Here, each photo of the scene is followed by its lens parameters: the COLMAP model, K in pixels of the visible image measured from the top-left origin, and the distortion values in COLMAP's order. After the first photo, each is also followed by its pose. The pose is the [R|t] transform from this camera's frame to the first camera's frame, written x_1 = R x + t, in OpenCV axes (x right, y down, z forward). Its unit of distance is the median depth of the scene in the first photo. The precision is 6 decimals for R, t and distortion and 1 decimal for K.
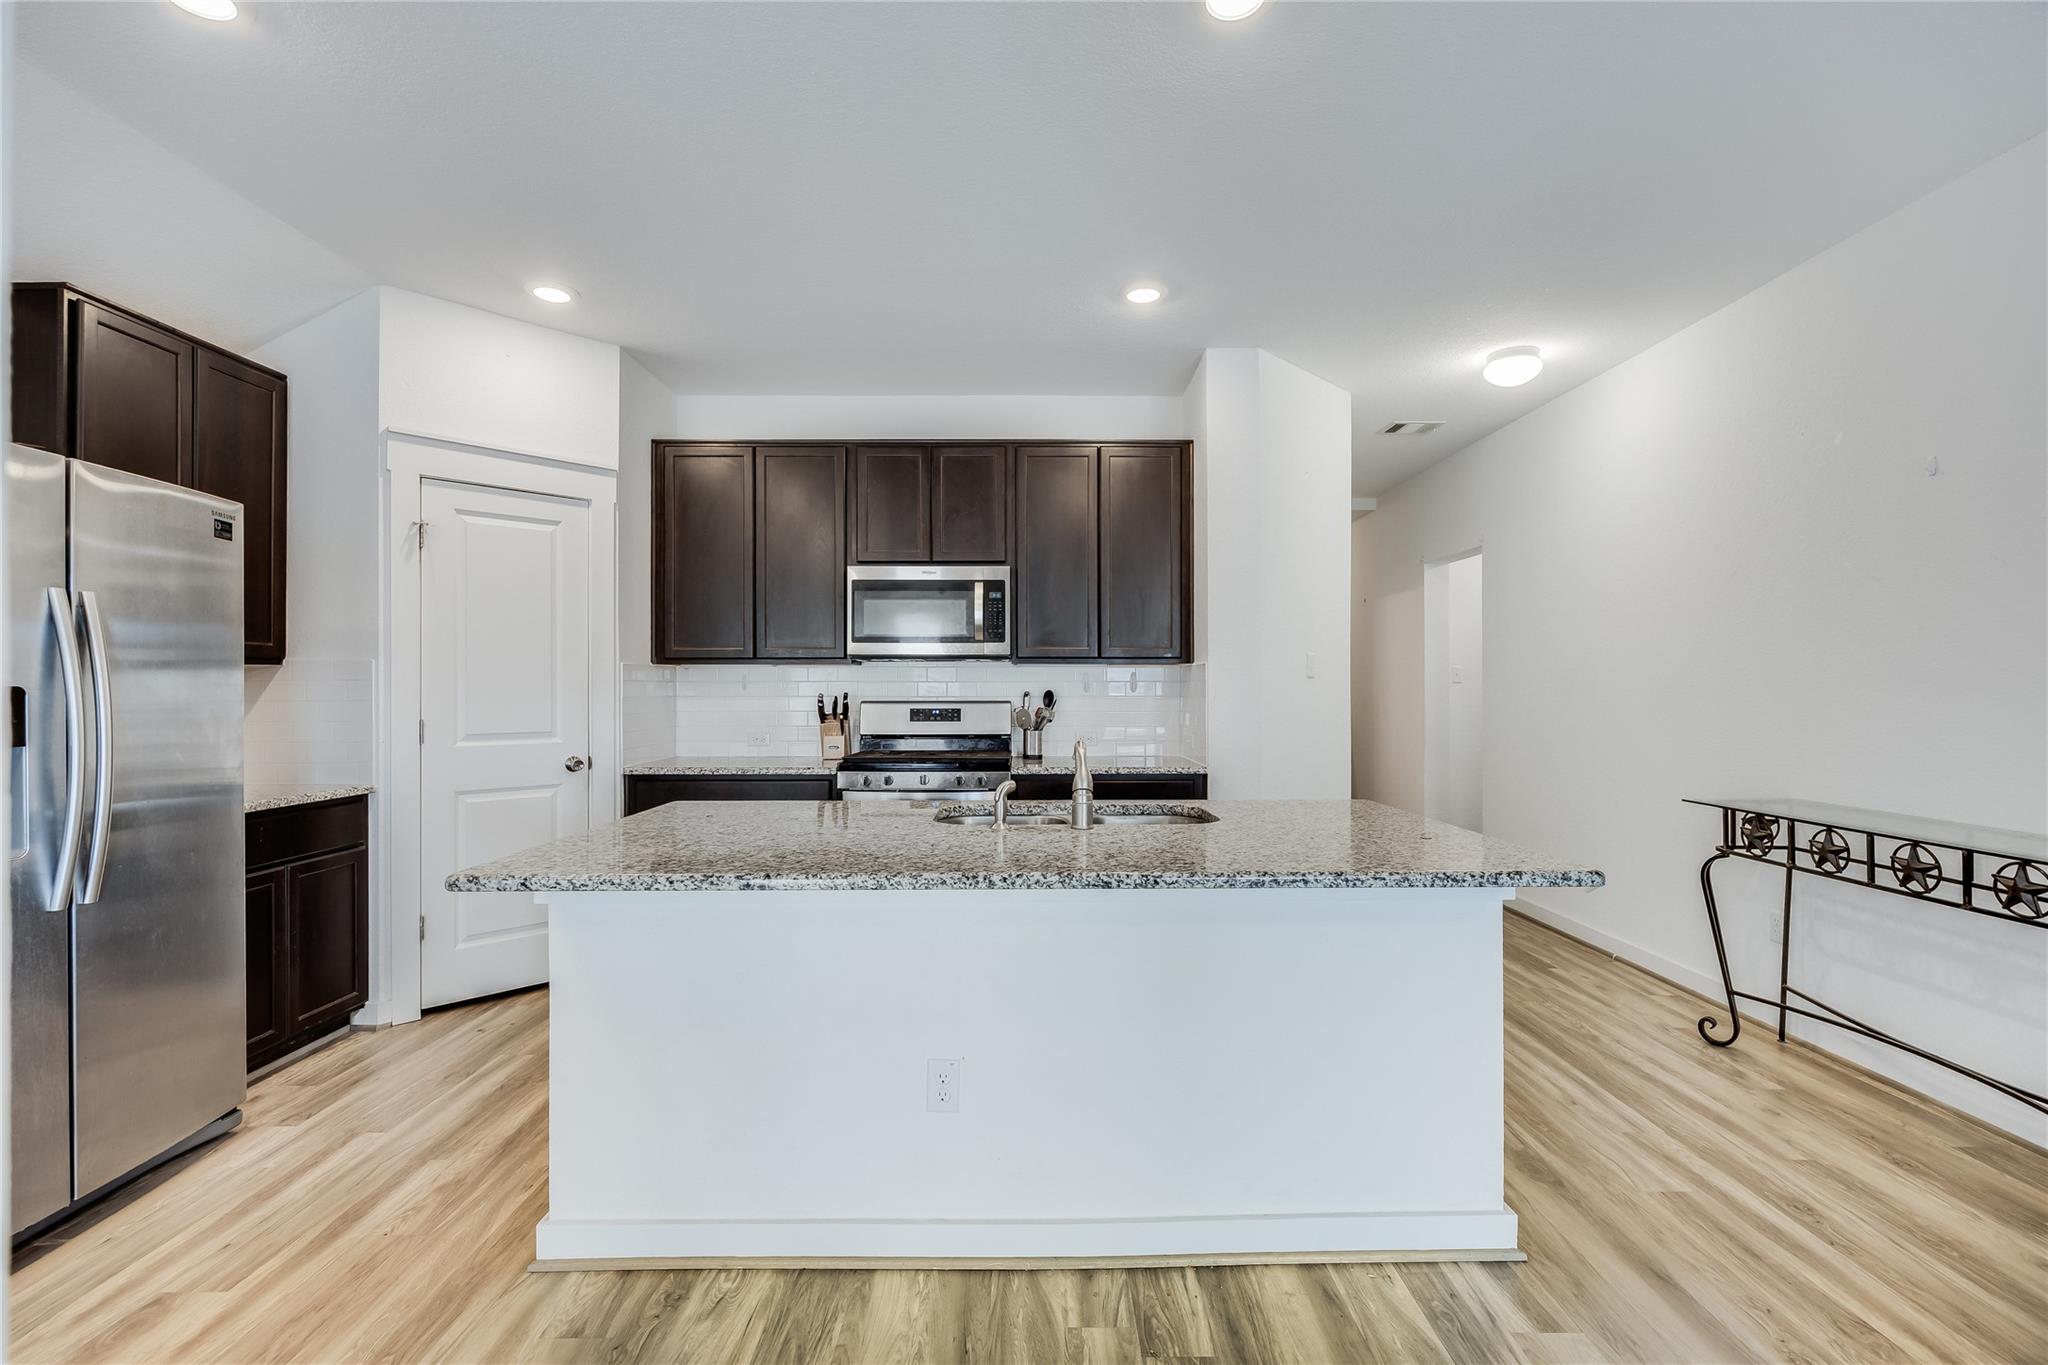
lens RADIAL K [[909.7, 0, 1058.4], [0, 909.7, 684.5], [0, 0, 1]] dist [-0.009827, -0.000147]
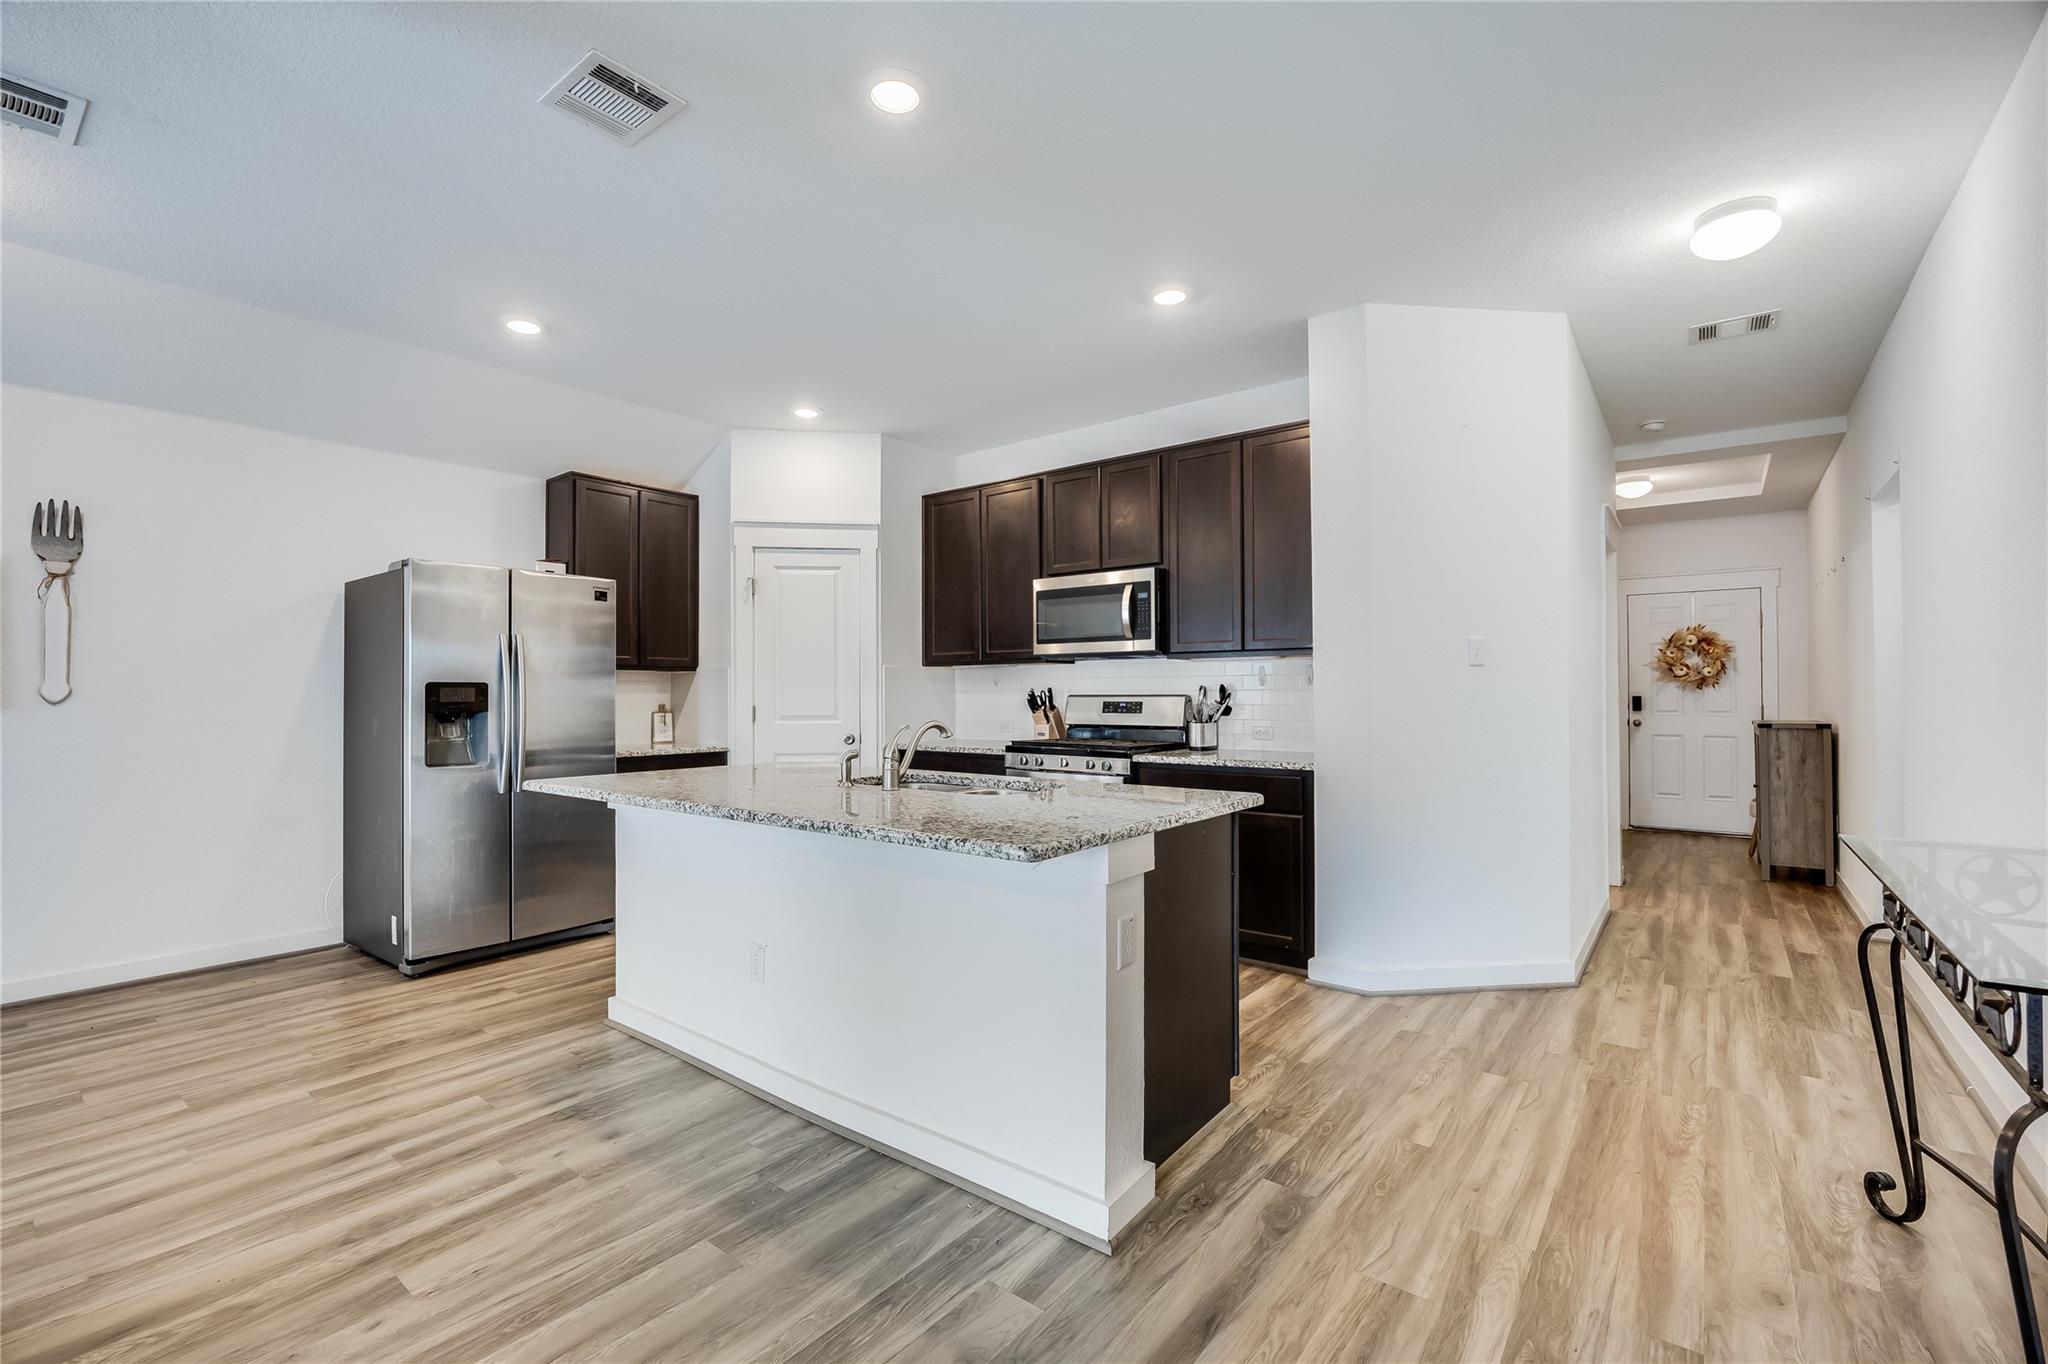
lens RADIAL K [[909.7, 0, 1032.0], [0, 909.7, 675.3], [0, 0, 1]] dist [-0.009827, -0.000147]
pose [[0.773944, -0.015215, -0.633071, 0.531345], [0.007420, 0.999861, -0.014959, 0.011652], [0.633210, 0.006880, 0.773949, 0.088370]]
